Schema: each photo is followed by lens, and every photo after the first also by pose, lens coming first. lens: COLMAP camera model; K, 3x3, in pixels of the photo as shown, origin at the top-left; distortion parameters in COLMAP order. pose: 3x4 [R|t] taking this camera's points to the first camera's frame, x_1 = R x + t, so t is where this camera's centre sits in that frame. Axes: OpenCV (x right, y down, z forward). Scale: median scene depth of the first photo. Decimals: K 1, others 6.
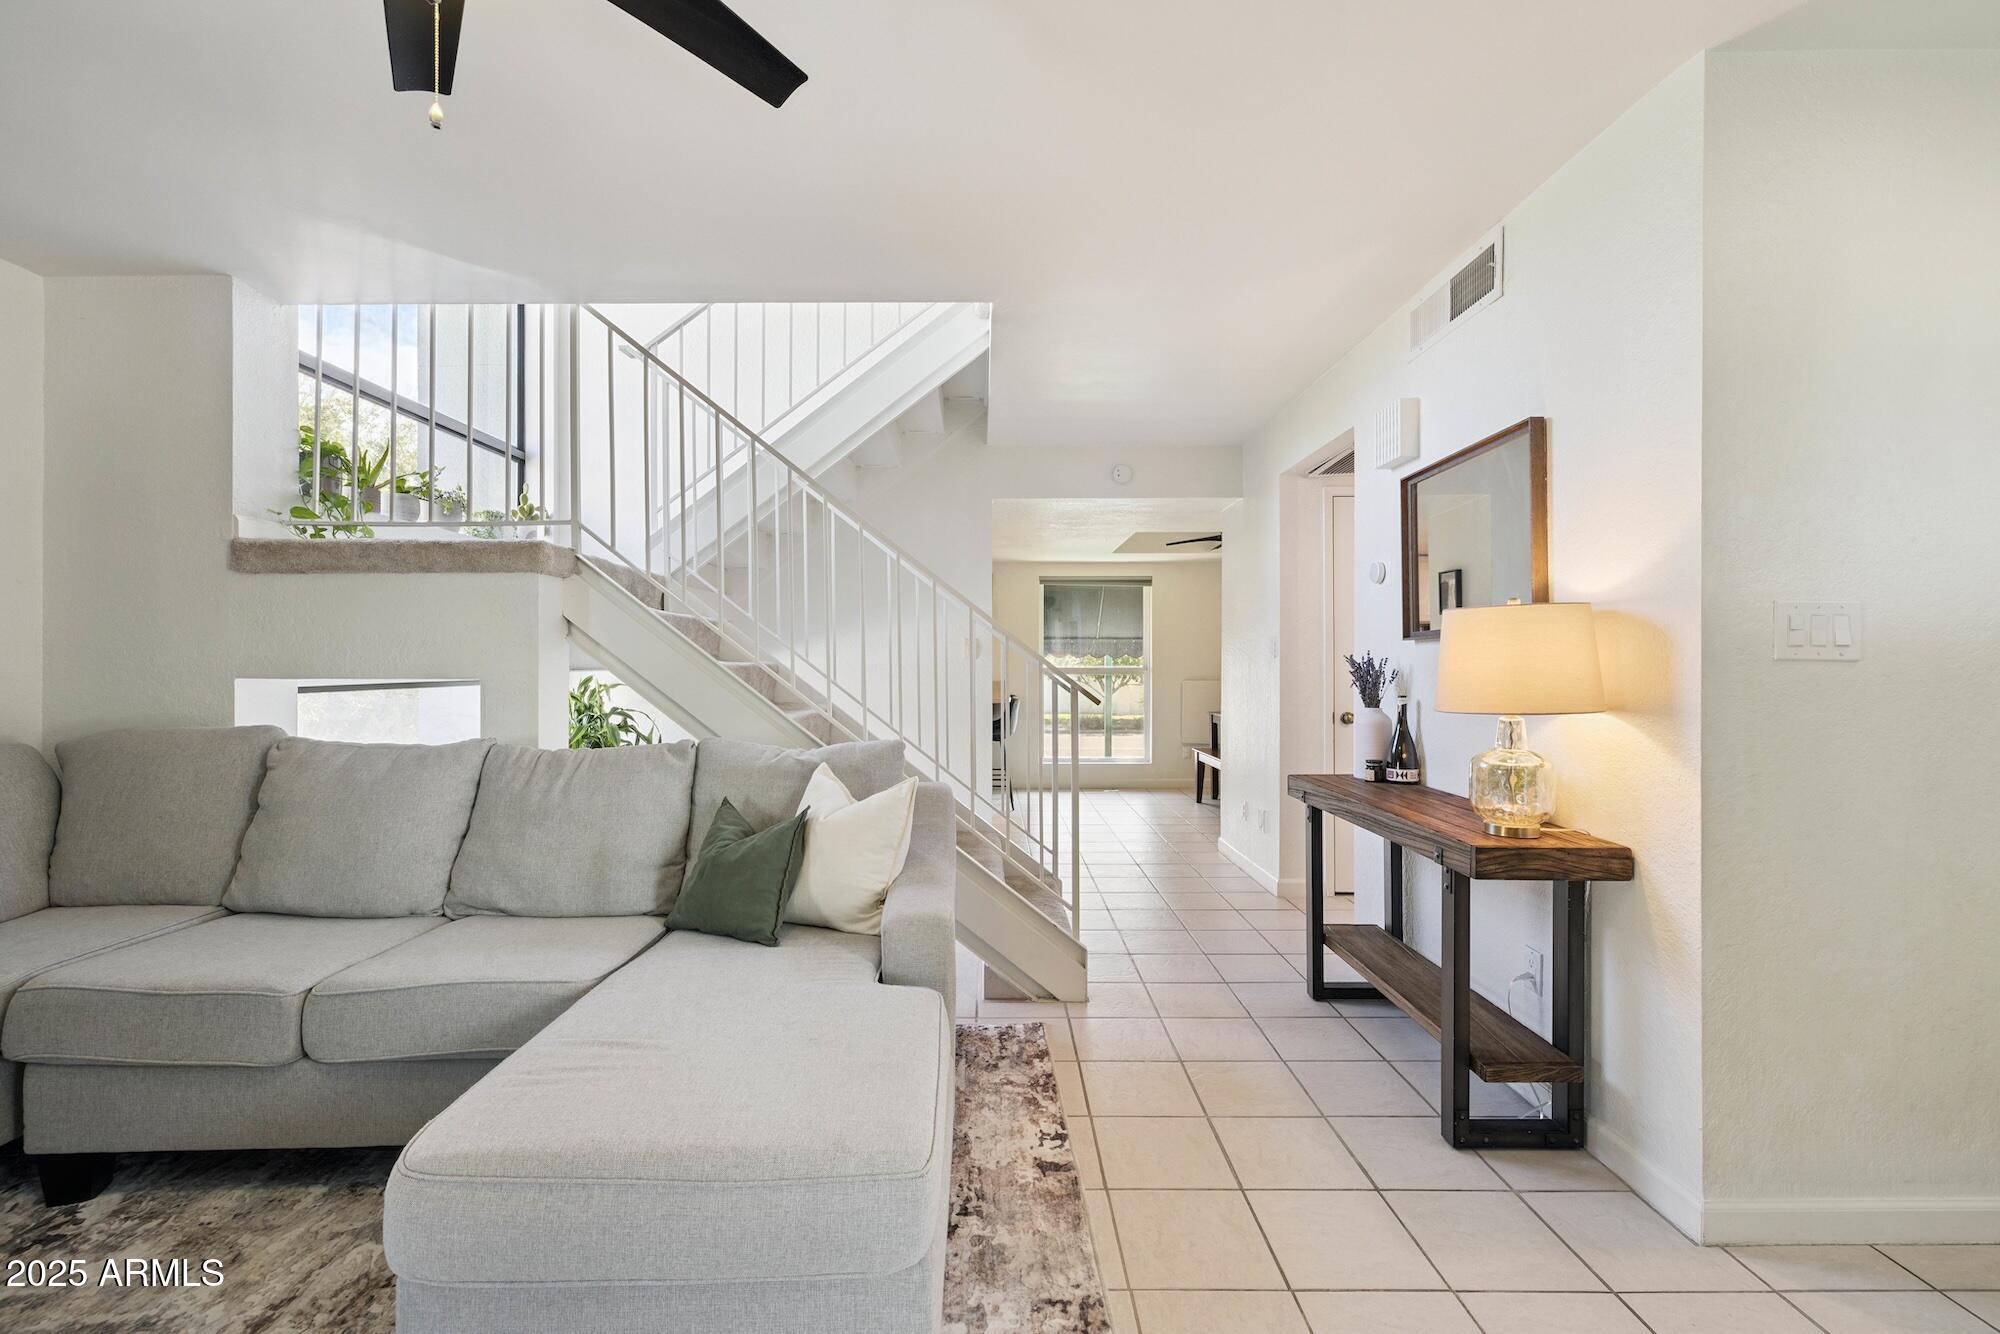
lens RADIAL K [[854.4, 0, 999.5], [0, 854.4, 665.5], [0, 0, 1]] dist [0.000436, 0.000212]
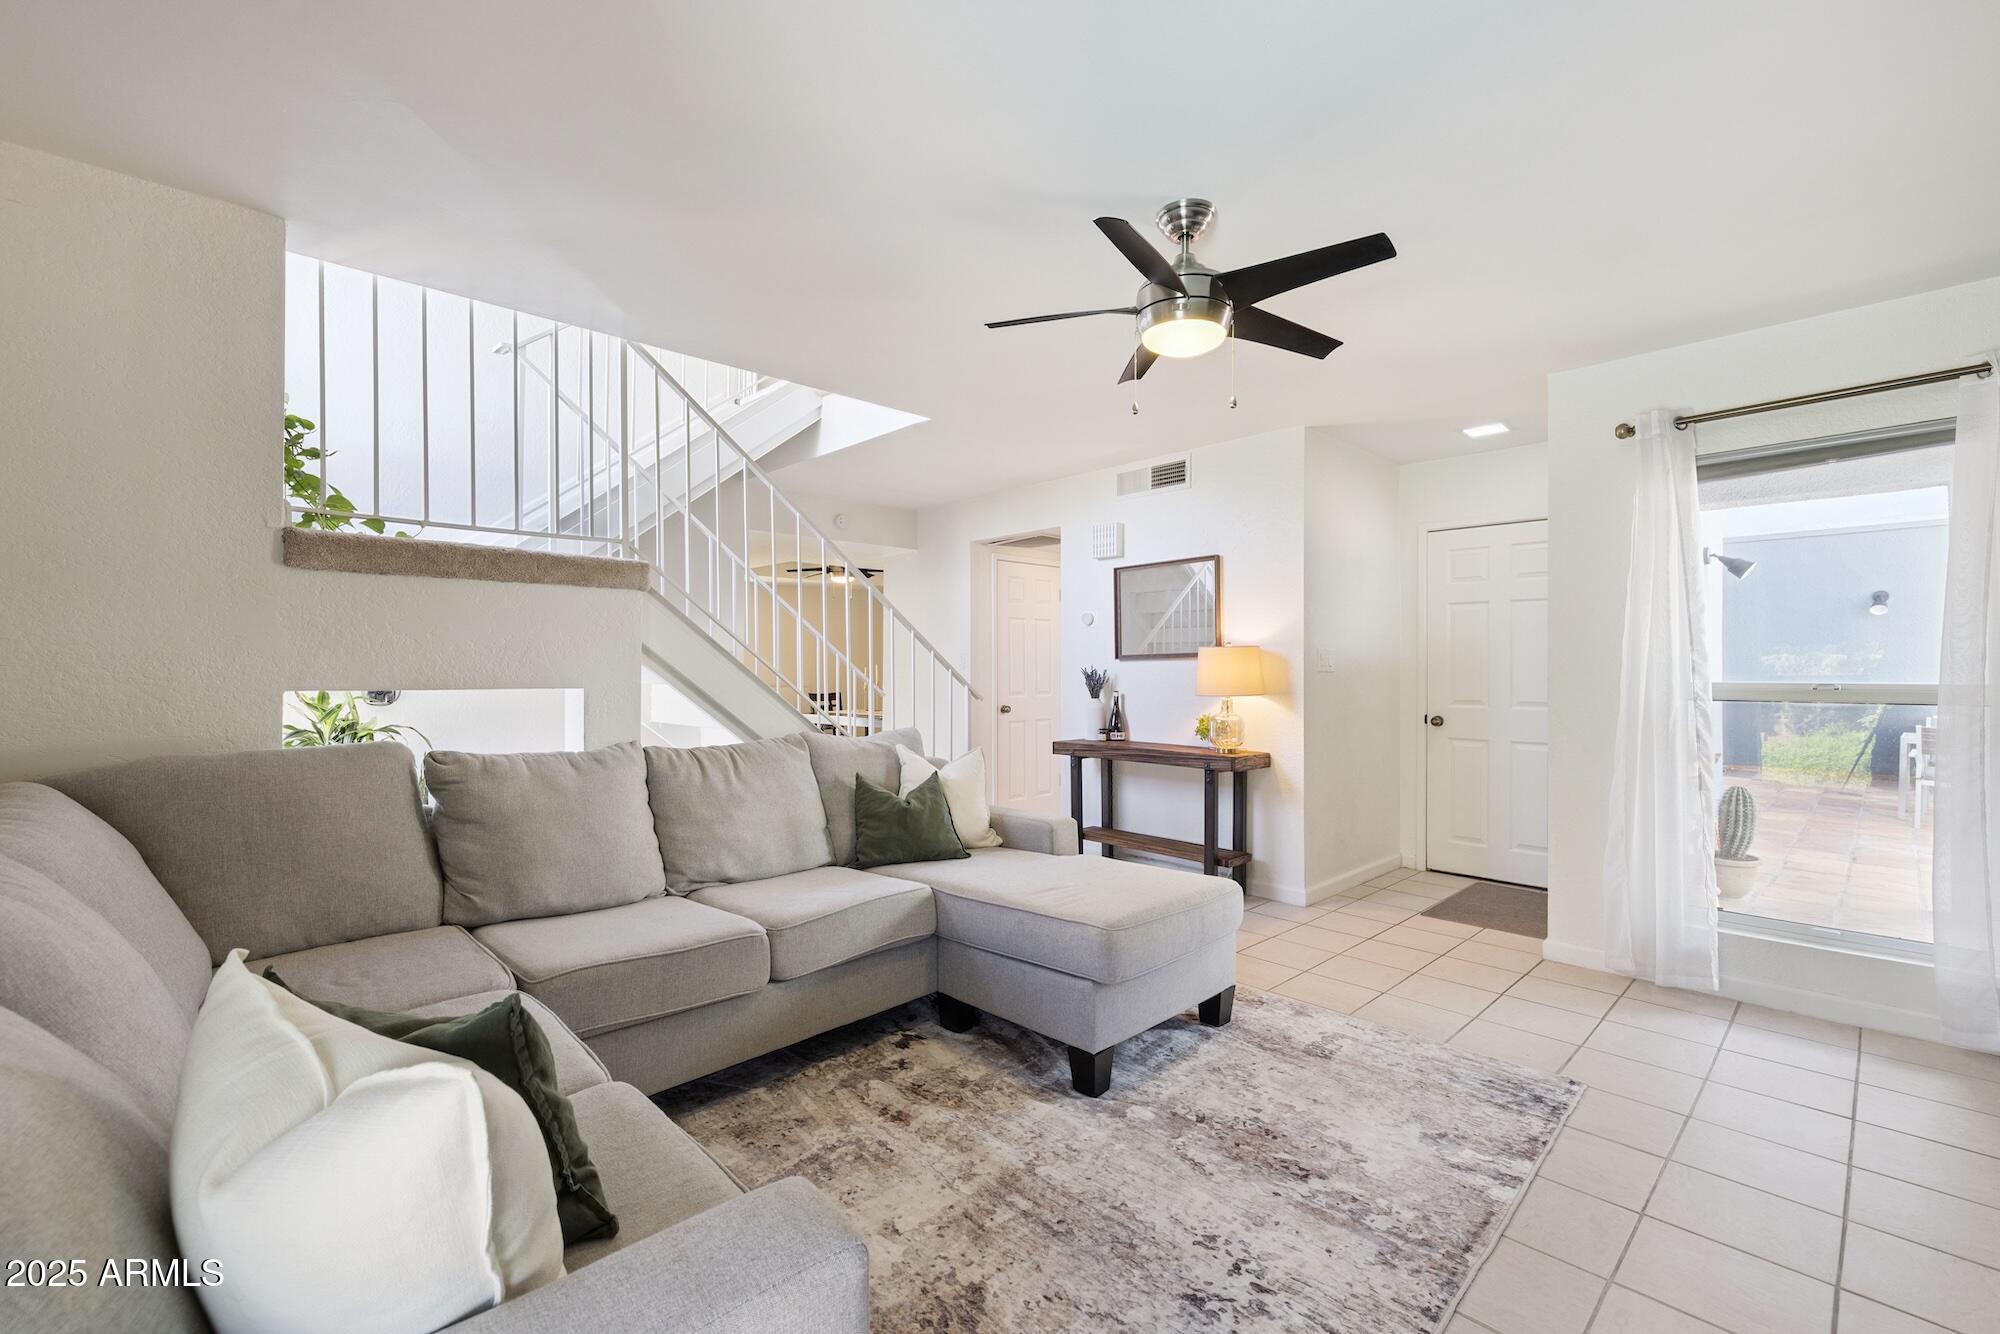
lens RADIAL K [[854.4, 0, 991.1], [0, 854.4, 672.5], [0, 0, 1]] dist [0.000436, 0.000212]
pose [[0.724086, -0.000598, 0.689710, -1.113101], [0.001807, 0.999998, -0.001030, -0.002071], [-0.689708, 0.001992, 0.724085, -0.120360]]
